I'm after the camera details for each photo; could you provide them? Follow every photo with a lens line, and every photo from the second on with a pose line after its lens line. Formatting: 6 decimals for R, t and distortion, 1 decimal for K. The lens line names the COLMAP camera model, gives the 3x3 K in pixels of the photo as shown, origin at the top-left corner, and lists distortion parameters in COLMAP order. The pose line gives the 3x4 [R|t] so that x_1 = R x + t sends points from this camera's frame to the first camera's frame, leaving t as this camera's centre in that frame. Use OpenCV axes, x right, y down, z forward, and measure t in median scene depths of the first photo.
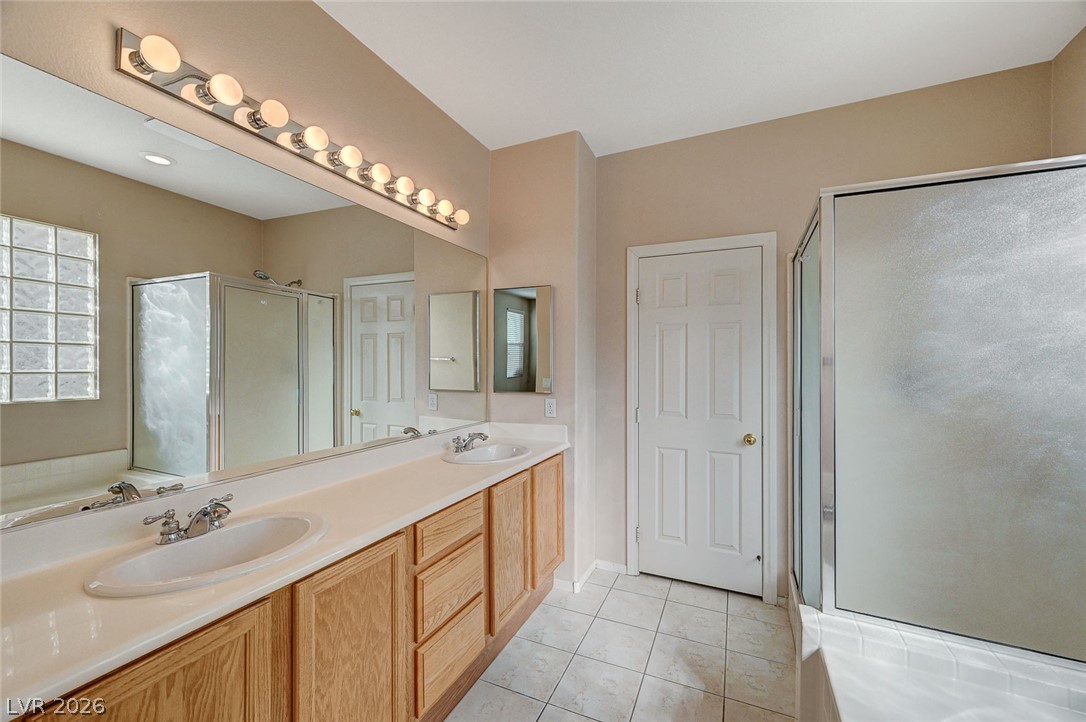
lens RADIAL K [[425.5, 0, 544.0], [0, 425.5, 365.2], [0, 0, 1]] dist [0.001821, 0.000083]
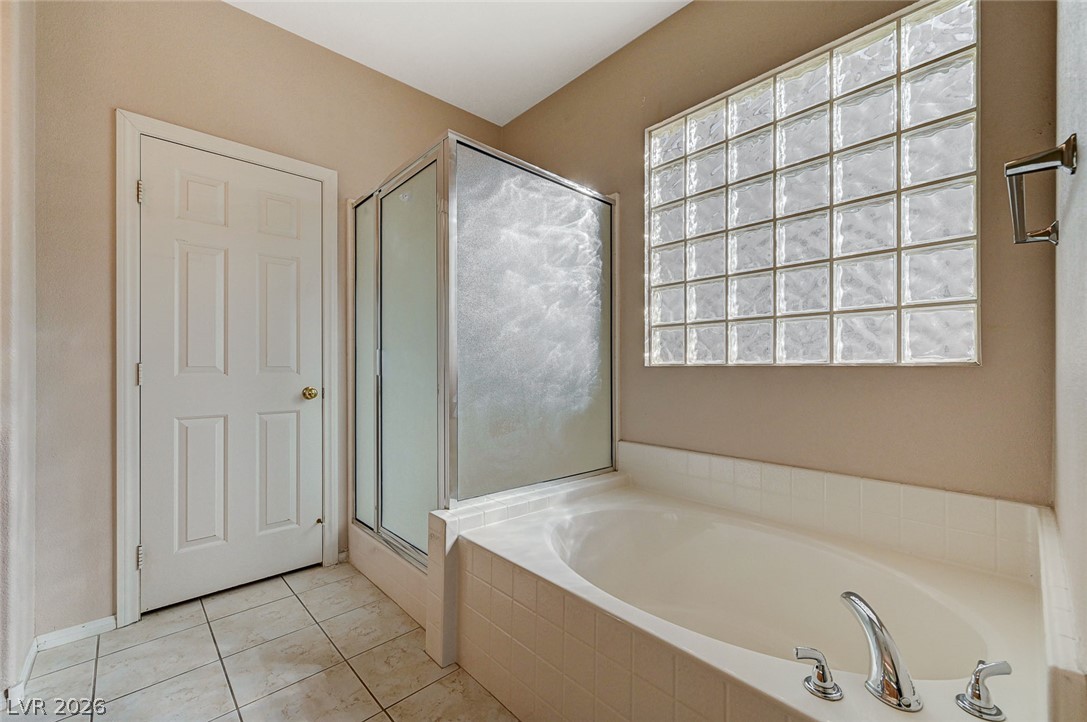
lens RADIAL K [[441.2, 0, 545.0], [0, 441.2, 365.4], [0, 0, 1]] dist [-0.000961, -0.000158]
pose [[0.386064, -0.003683, 0.922465, -0.184072], [0.001961, 0.999993, 0.003172, 0.115572], [-0.922470, 0.000584, 0.386069, 0.185871]]
